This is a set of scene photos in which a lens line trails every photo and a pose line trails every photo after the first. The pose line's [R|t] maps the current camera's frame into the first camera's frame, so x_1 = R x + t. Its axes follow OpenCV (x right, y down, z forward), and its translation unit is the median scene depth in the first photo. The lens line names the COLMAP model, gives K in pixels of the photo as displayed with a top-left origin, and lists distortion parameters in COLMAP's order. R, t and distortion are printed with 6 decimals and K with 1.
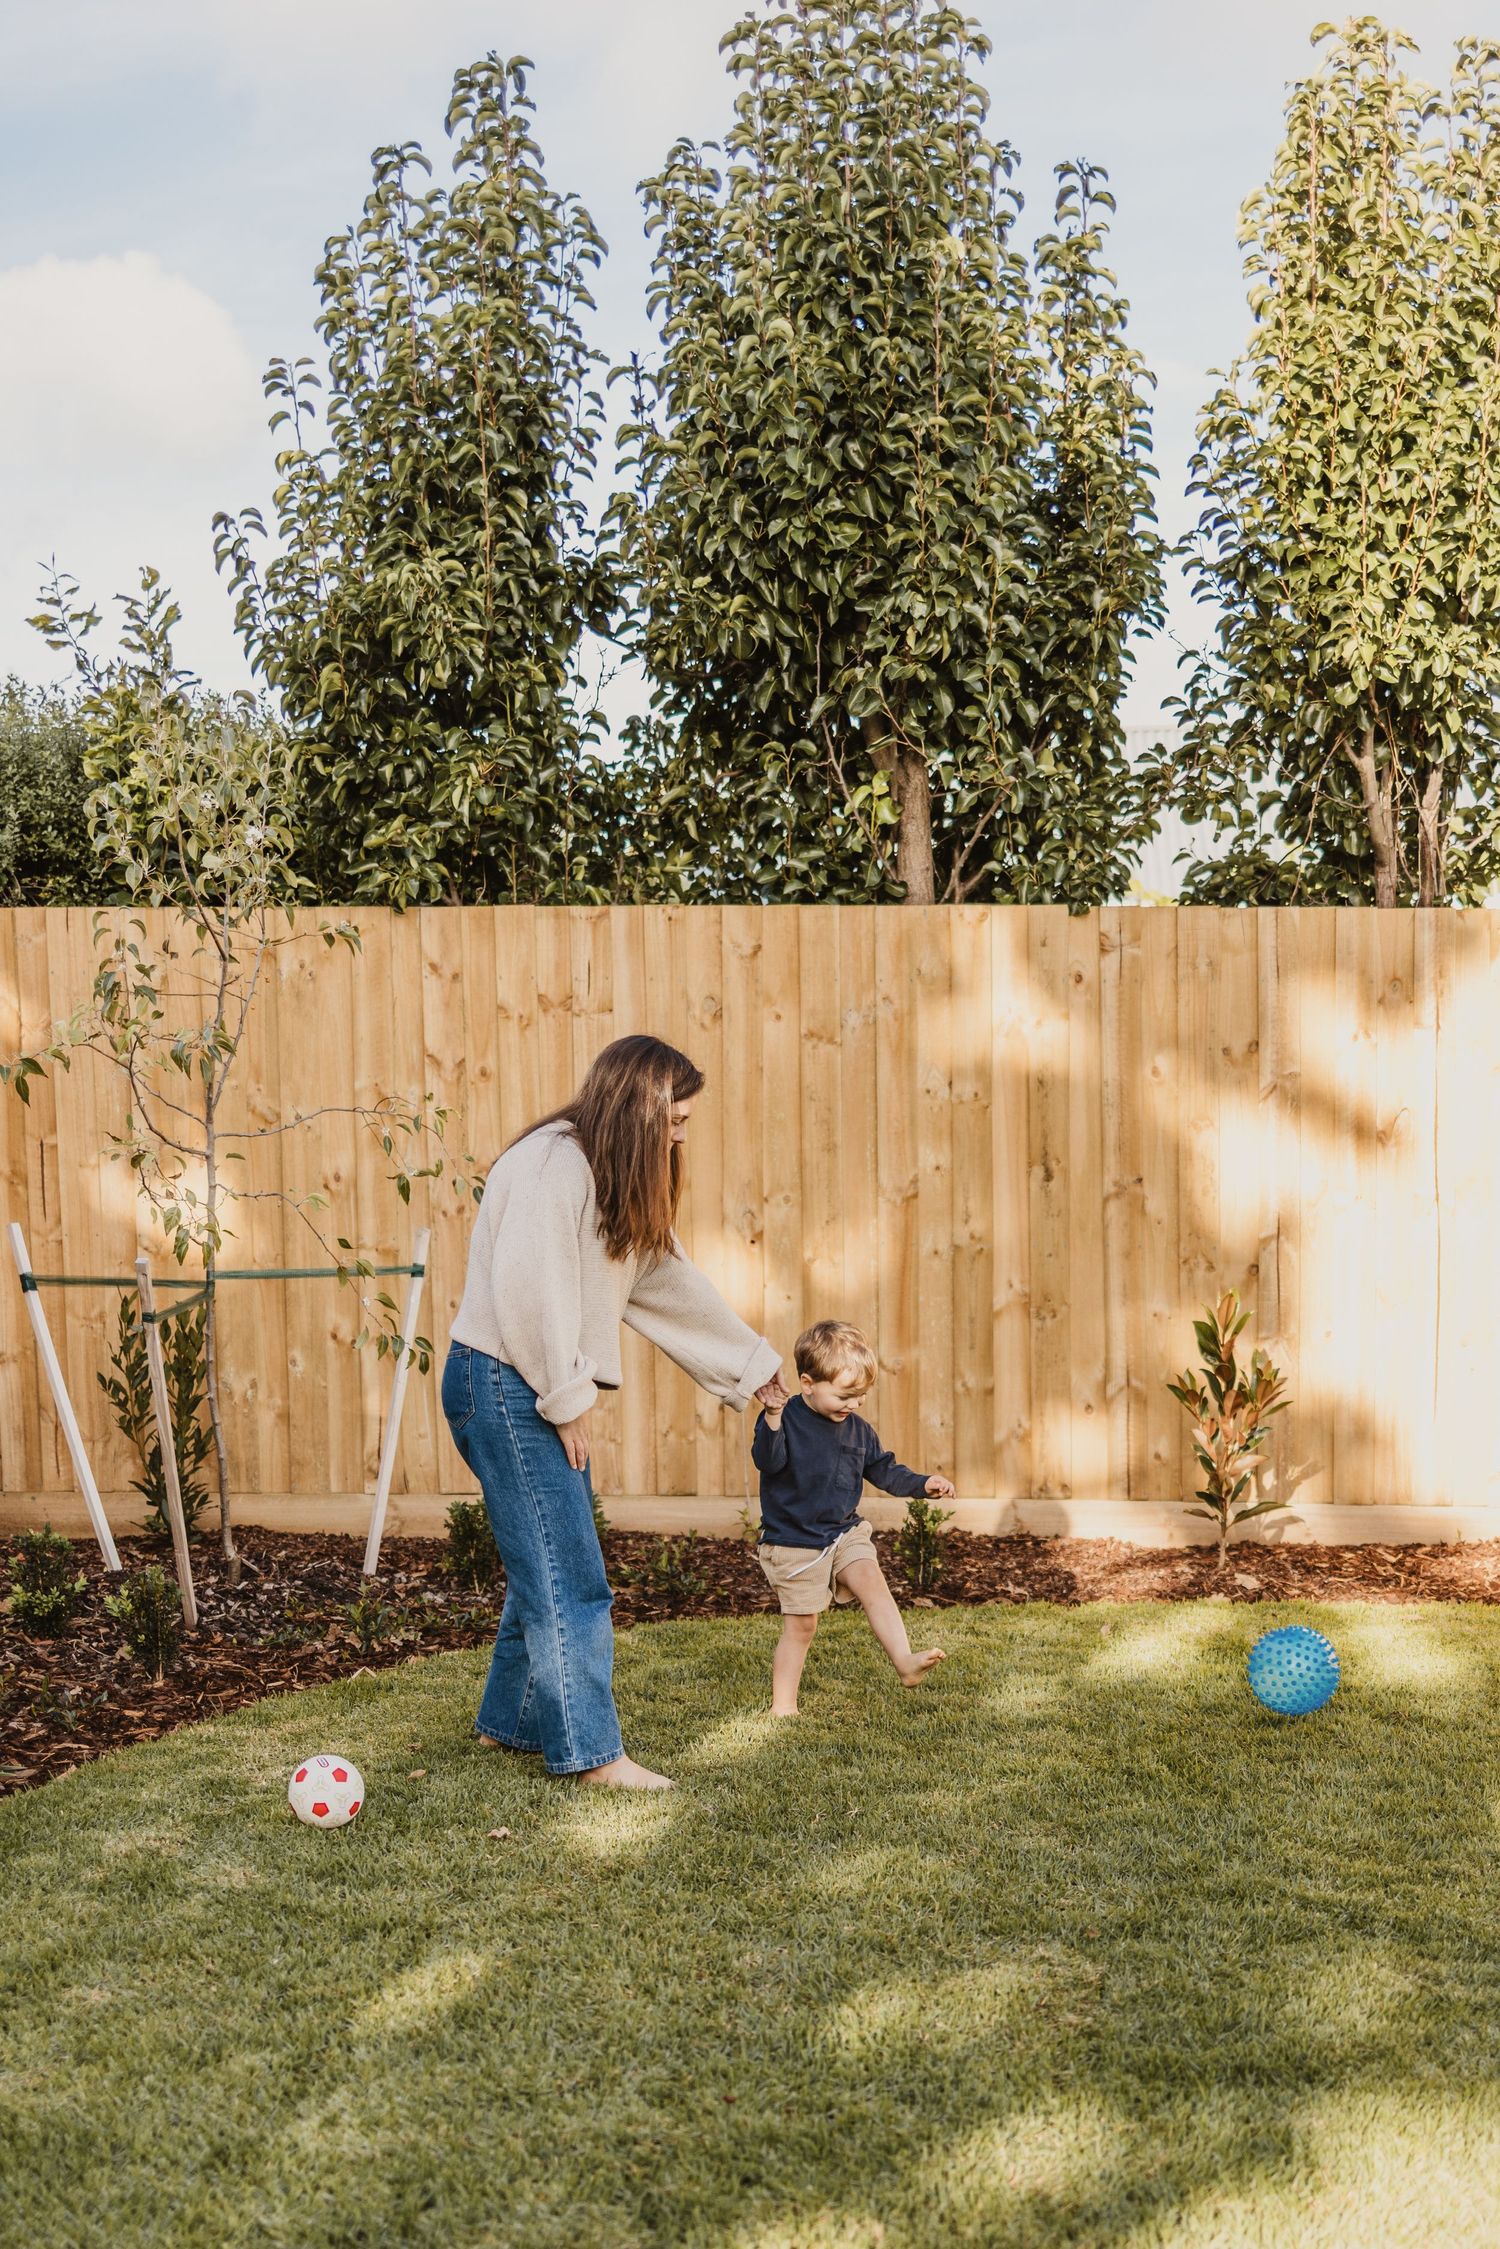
lens RADIAL K [[2564.2, 0, 750.0], [0, 2564.2, 1124.5], [0, 0, 1]] dist [0.007011, -0.001068]
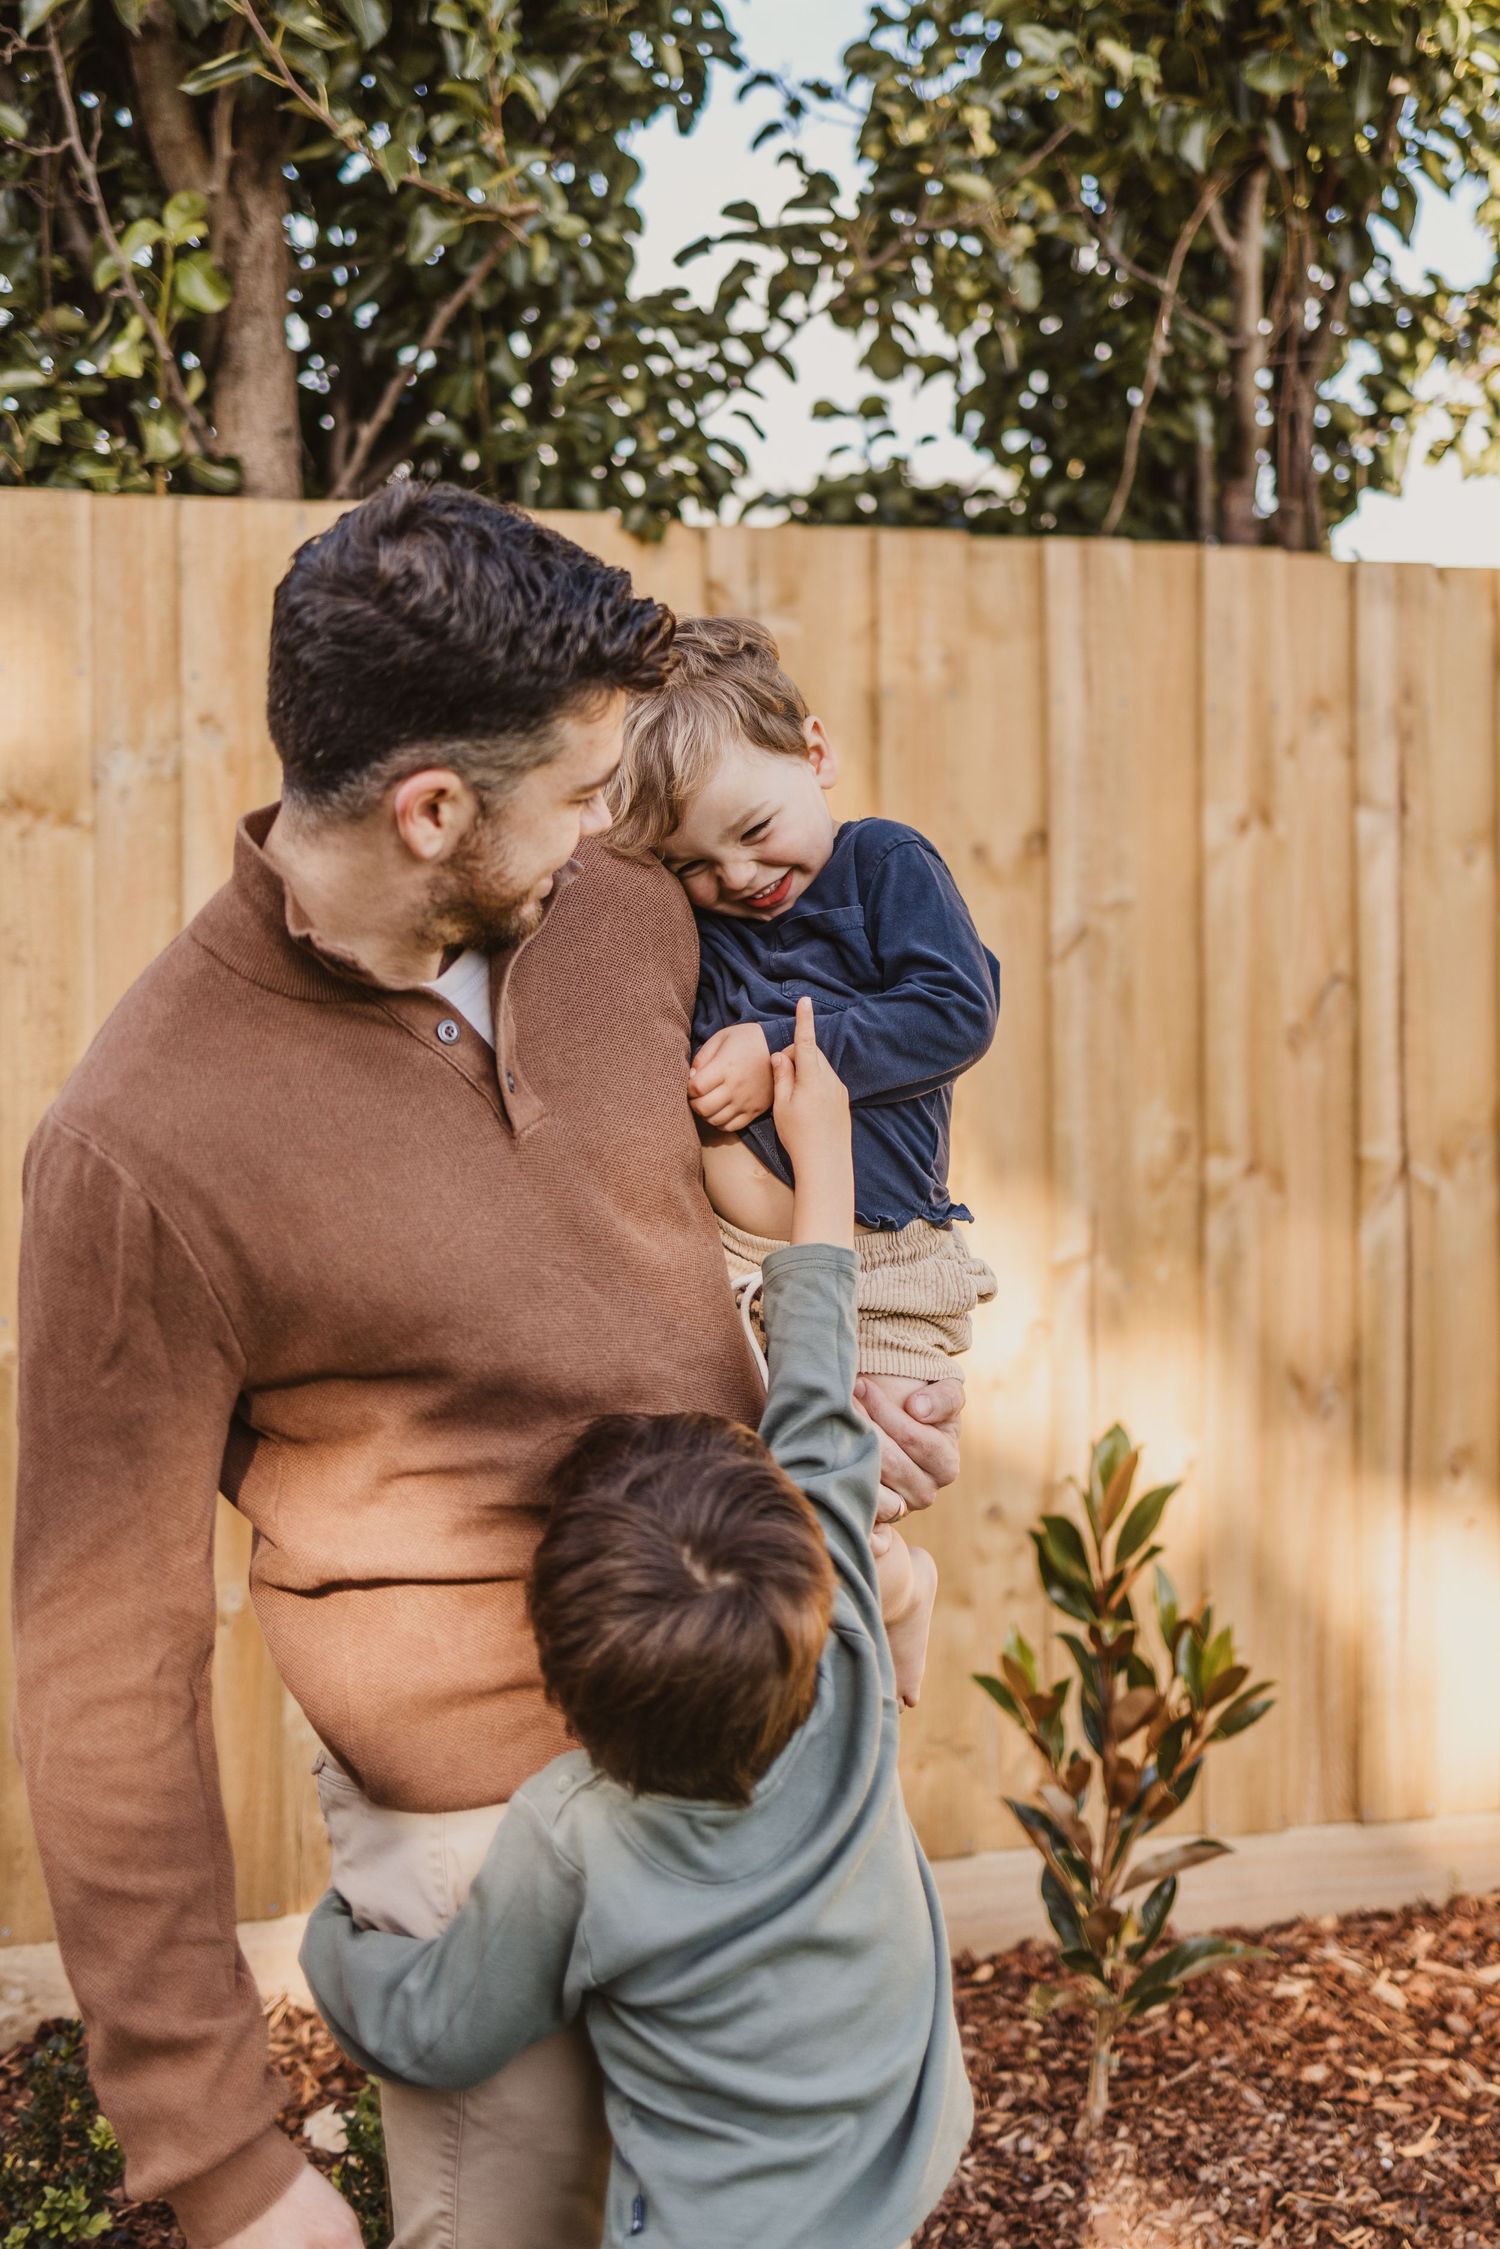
lens RADIAL K [[2564.2, 0, 750.0], [0, 2564.2, 1124.5], [0, 0, 1]] dist [0.007011, -0.001068]
pose [[0.949507, -0.020135, 0.313099, 0.002620], [-0.004947, 0.996854, 0.079108, -0.015695], [-0.313706, -0.076662, 0.946420, 0.555871]]
